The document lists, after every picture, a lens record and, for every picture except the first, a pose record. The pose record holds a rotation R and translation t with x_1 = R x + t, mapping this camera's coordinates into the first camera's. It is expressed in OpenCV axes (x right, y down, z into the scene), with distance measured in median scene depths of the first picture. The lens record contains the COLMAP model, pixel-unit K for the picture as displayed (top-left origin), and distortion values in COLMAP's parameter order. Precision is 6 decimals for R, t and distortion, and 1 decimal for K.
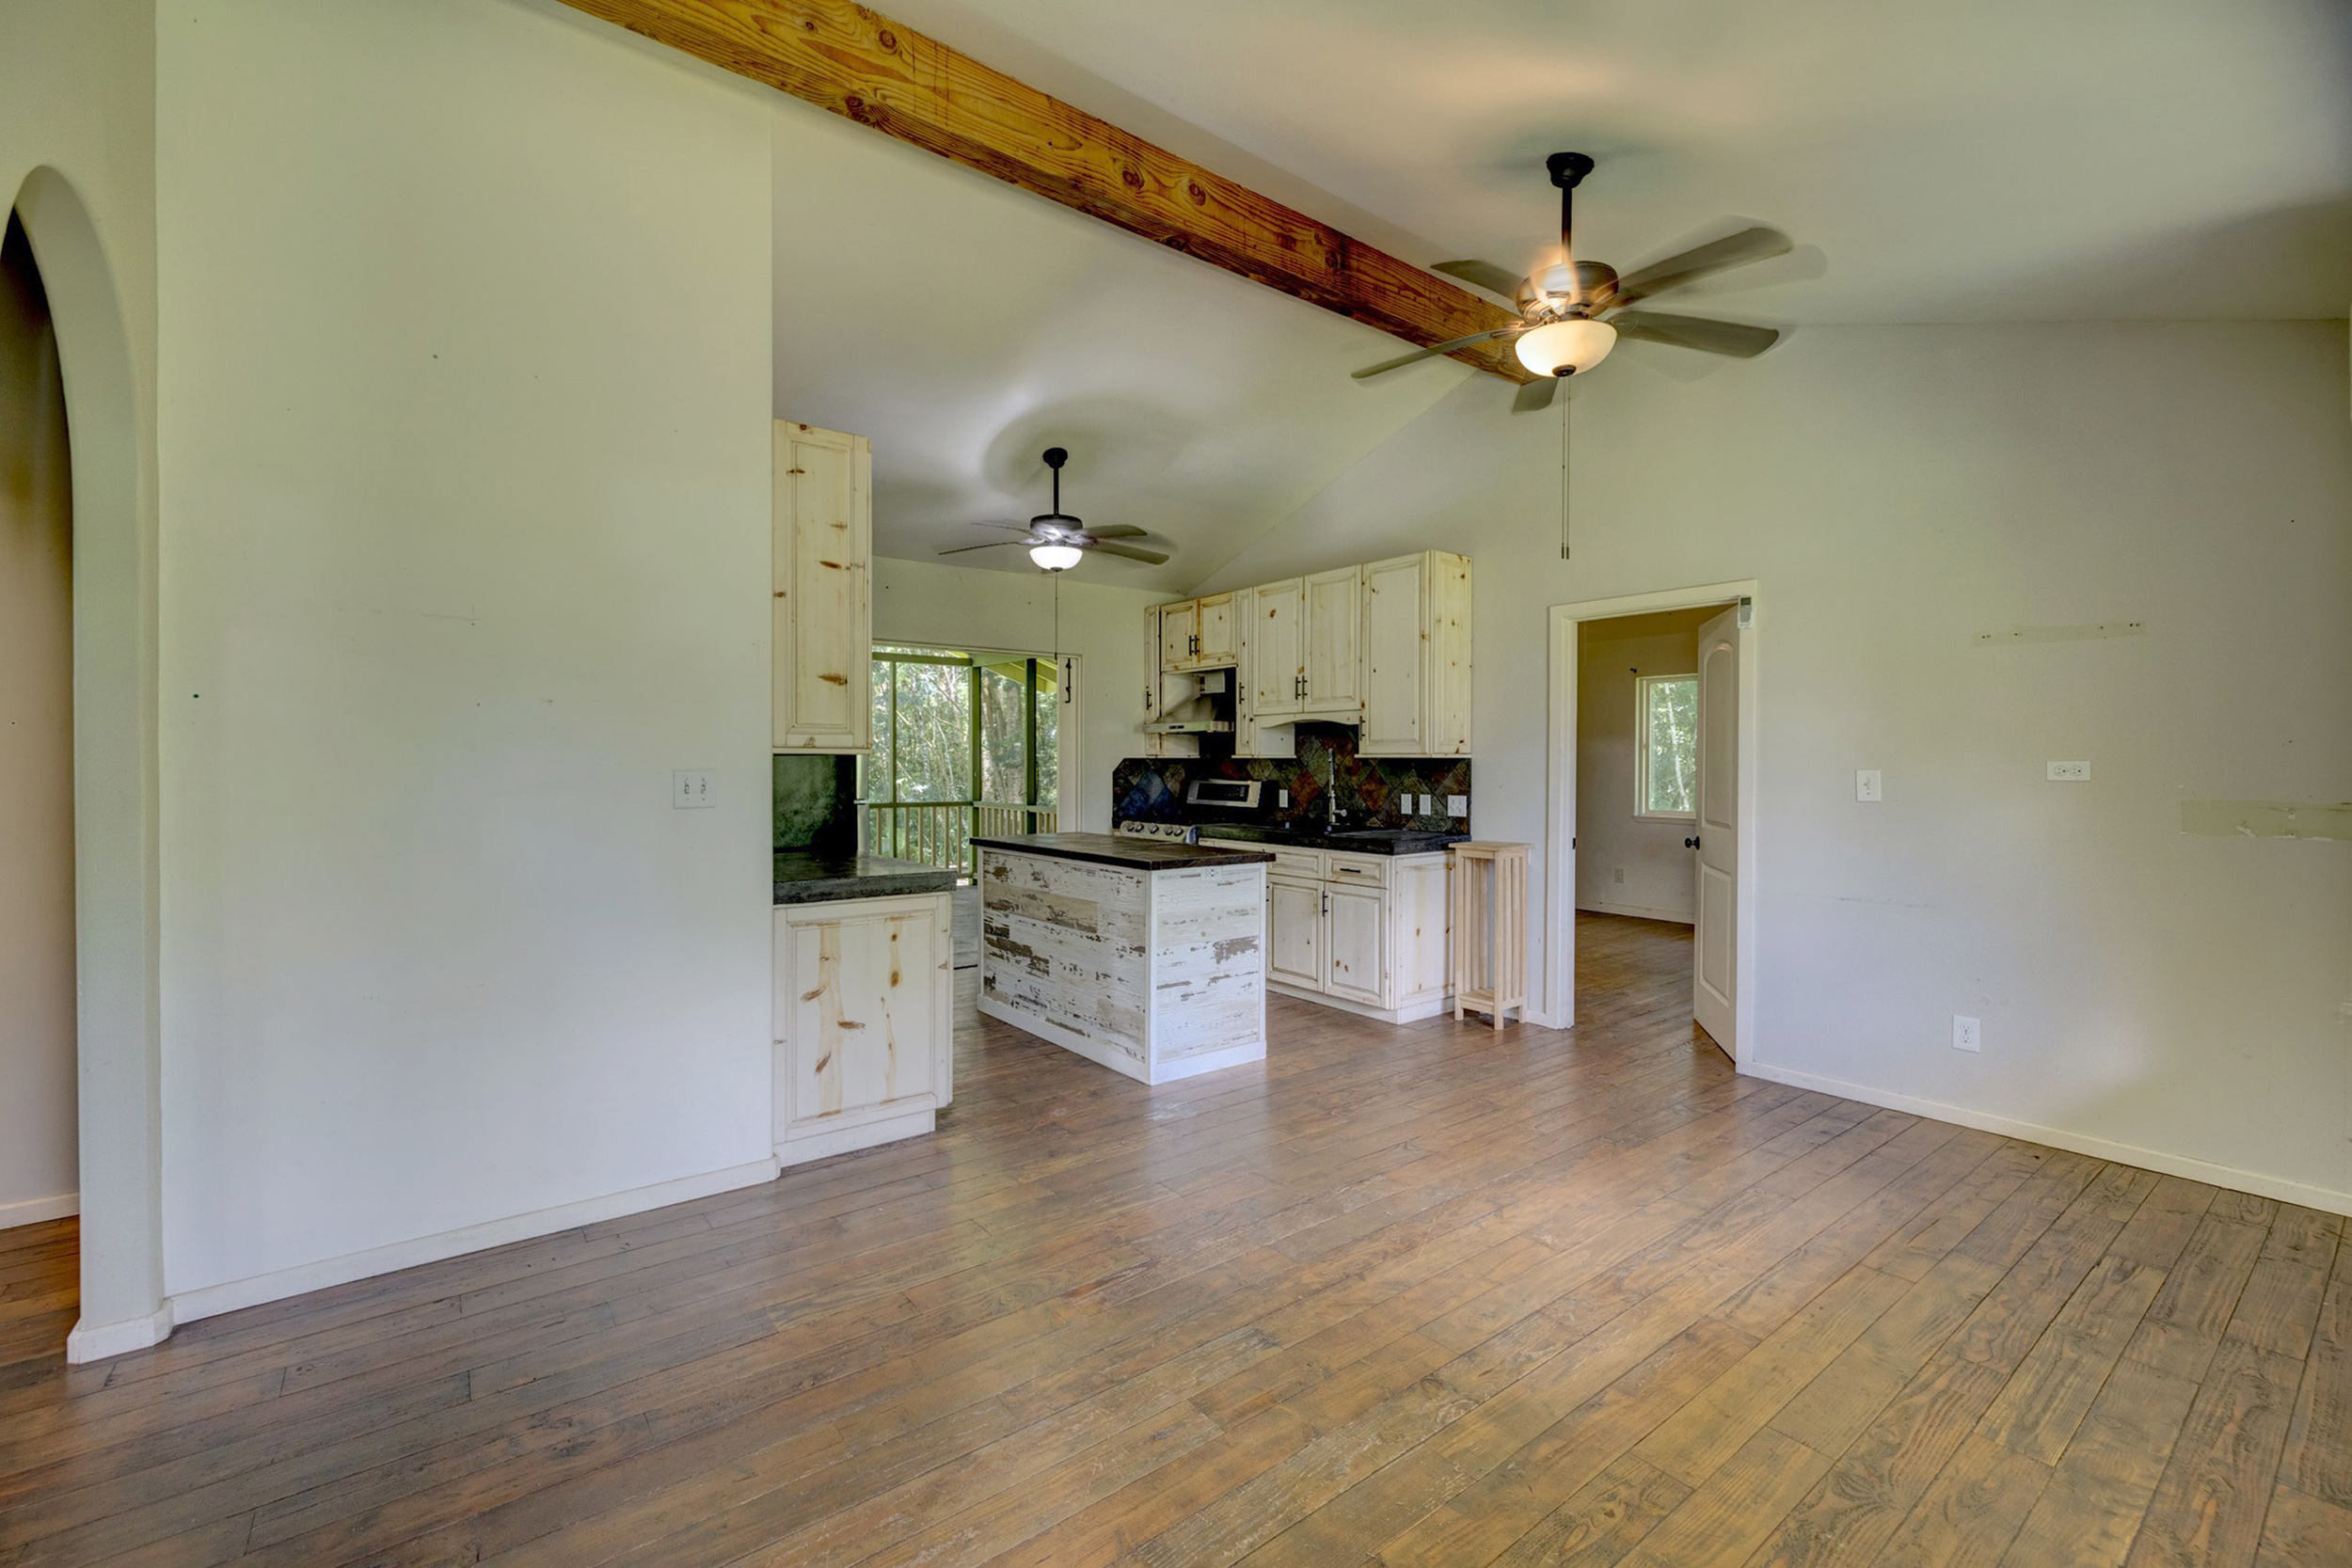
lens RADIAL K [[981.7, 0, 1096.0], [0, 981.7, 775.4], [0, 0, 1]] dist [-0.000780, -0.000195]
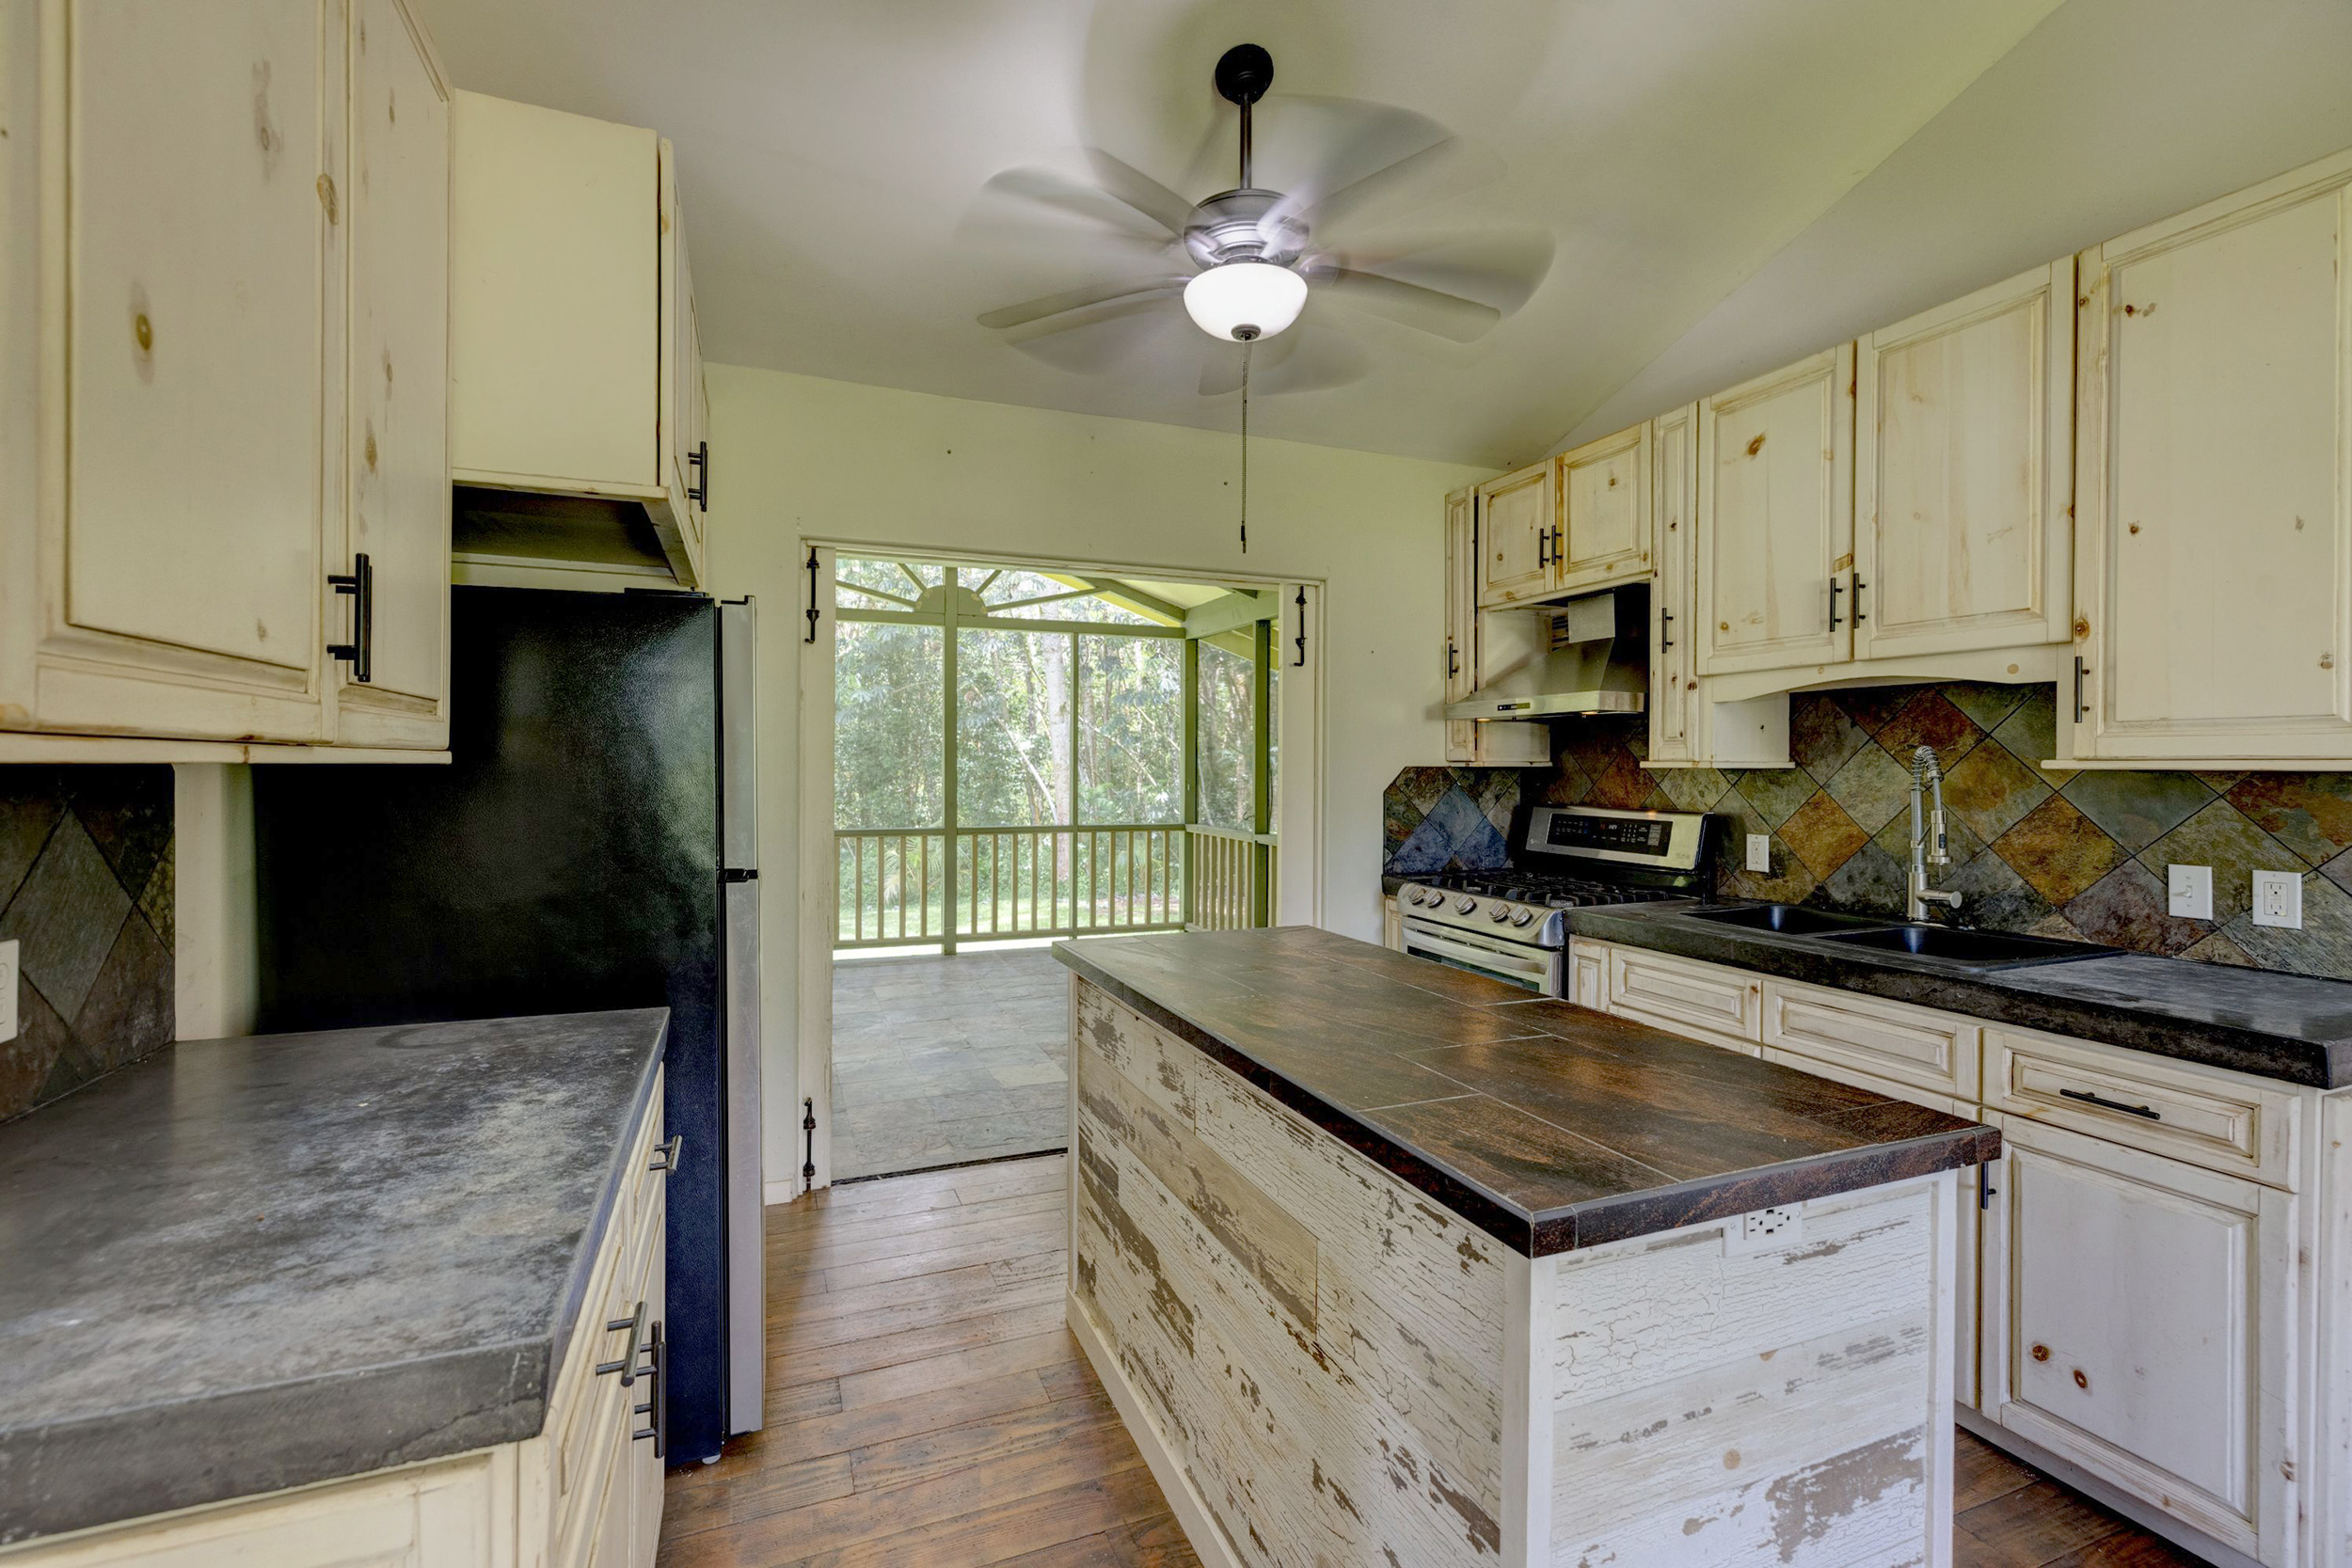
lens RADIAL K [[981.7, 0, 1096.0], [0, 981.7, 775.4], [0, 0, 1]] dist [-0.000780, -0.000195]
pose [[0.962705, 0.004582, -0.270516, 0.011172], [-0.005975, 0.999973, -0.004323, -0.009695], [0.270488, 0.005778, 0.962706, 0.452420]]
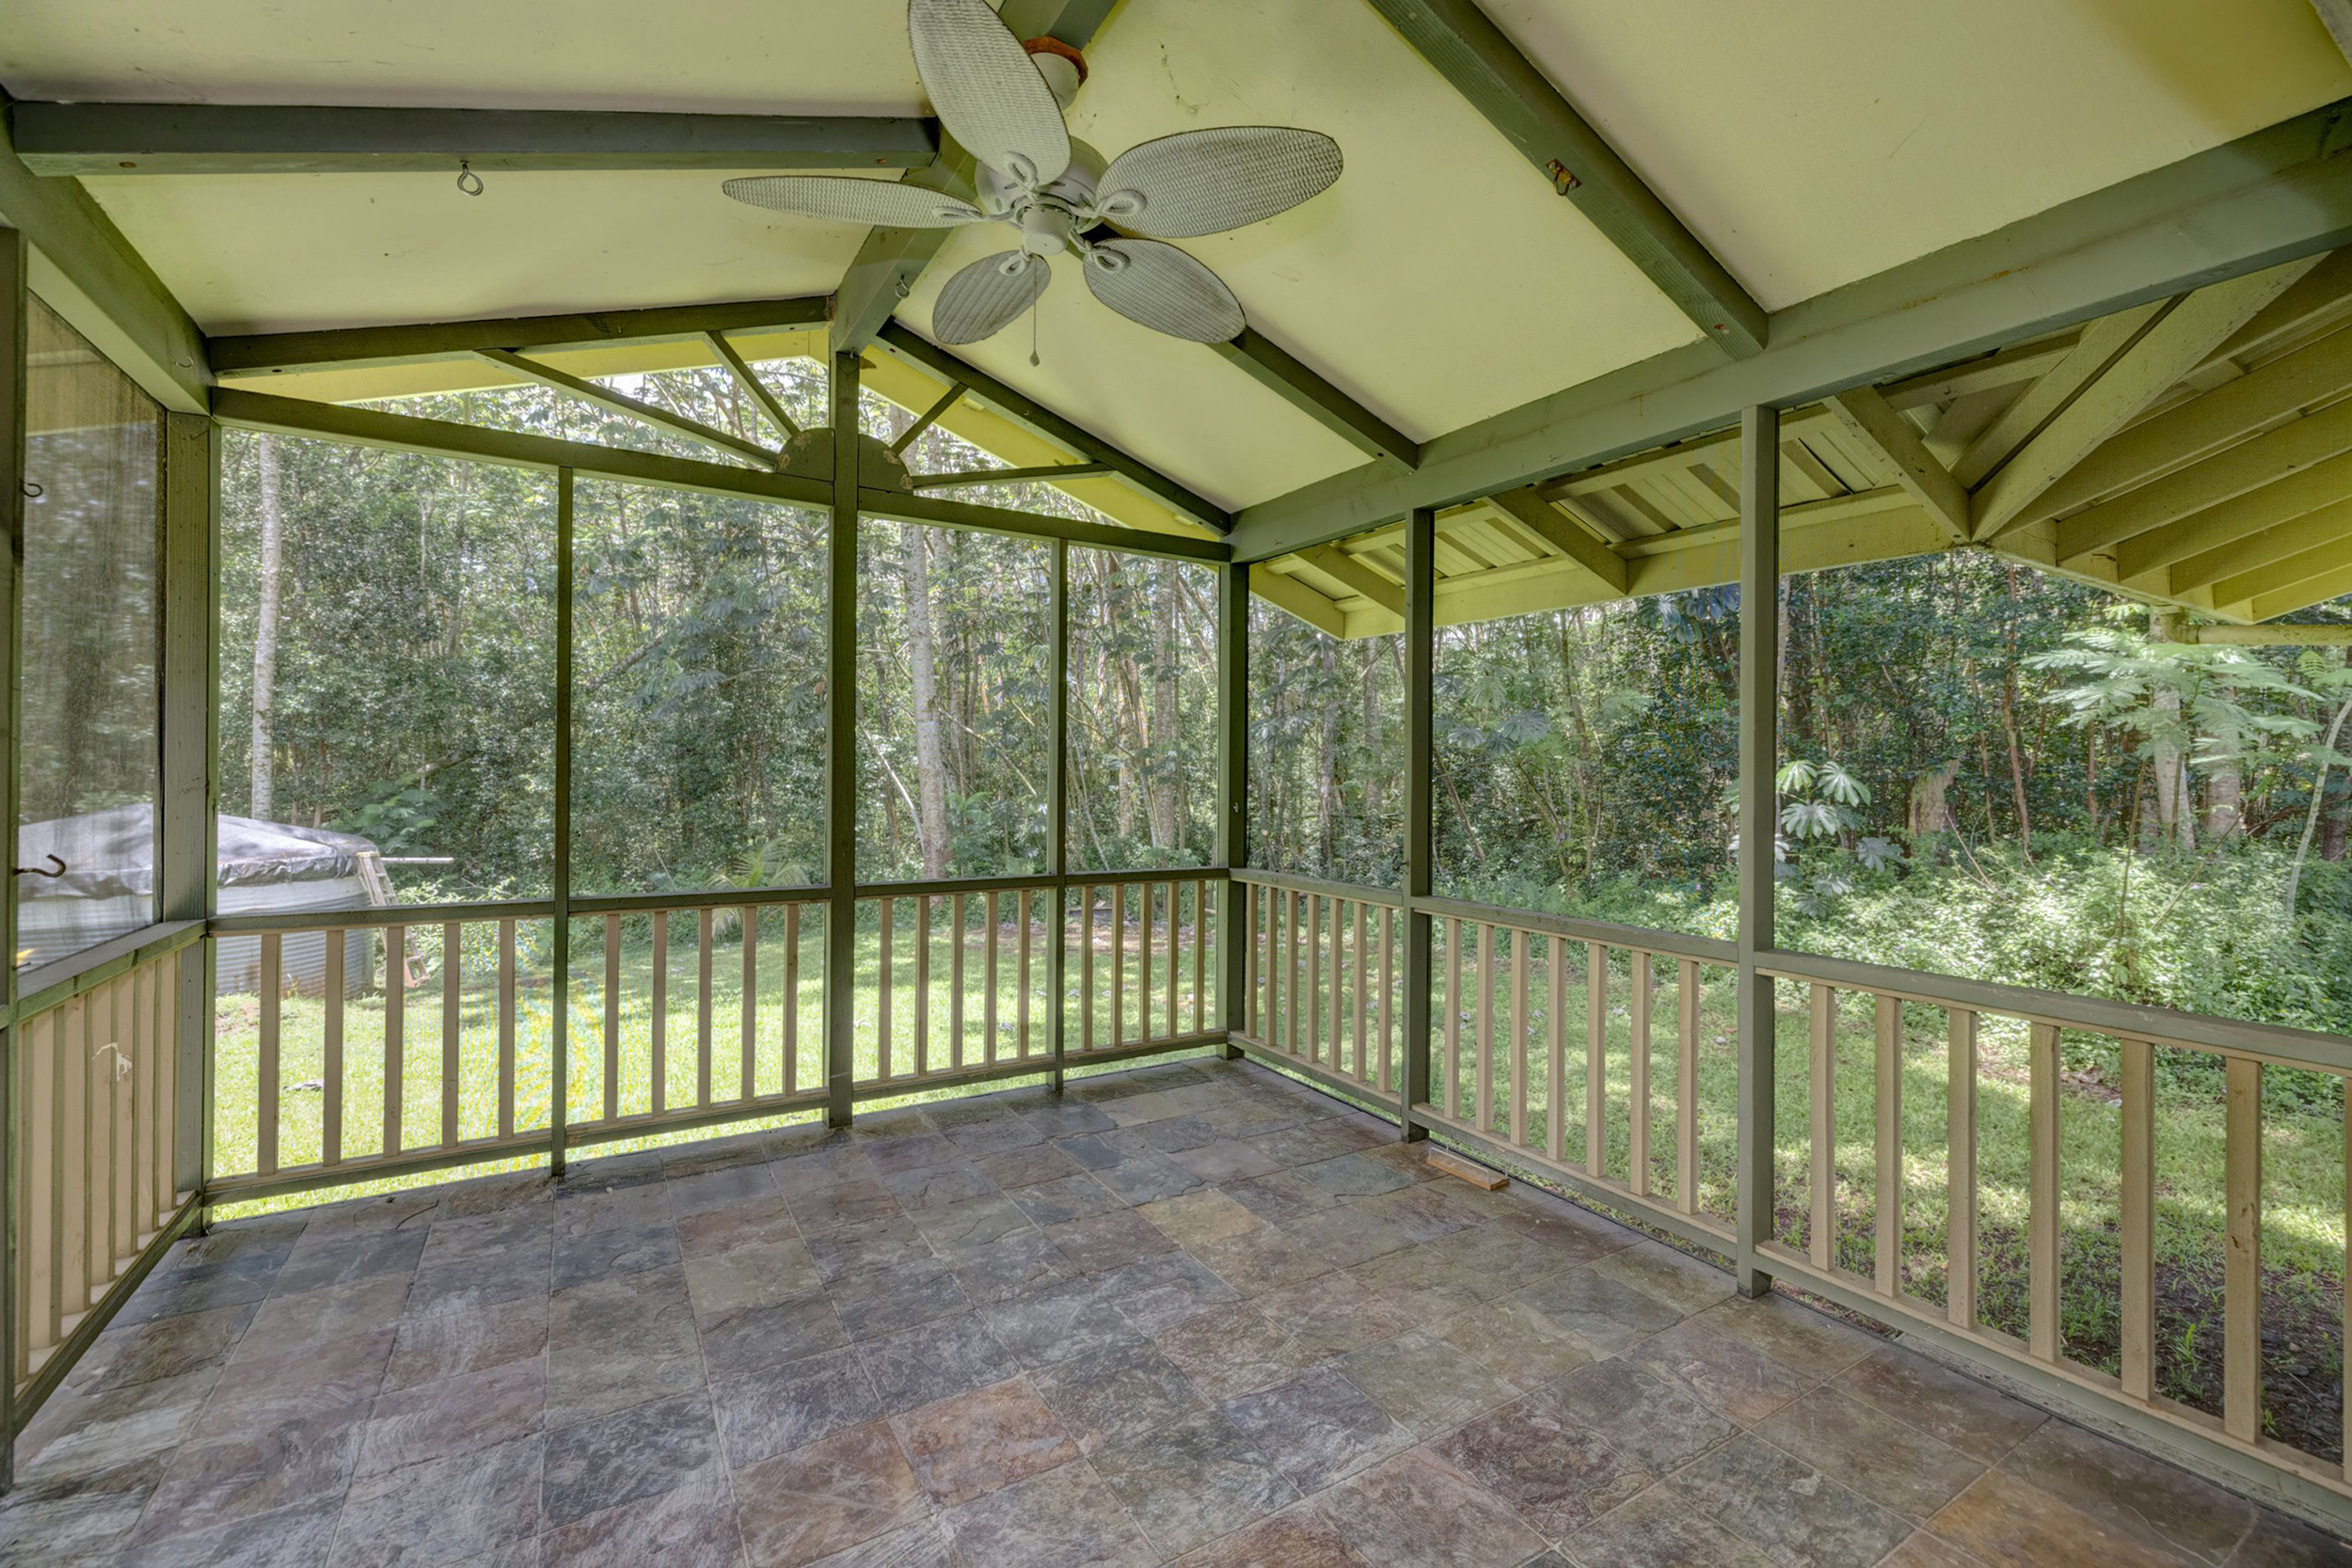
lens RADIAL K [[981.7, 0, 1096.0], [0, 981.7, 775.4], [0, 0, 1]] dist [-0.000780, -0.000195]
pose [[0.993629, 0.004908, -0.112594, -0.209781], [-0.006189, 0.999920, -0.011033, -0.014414], [0.112531, 0.011660, 0.993580, 0.871747]]
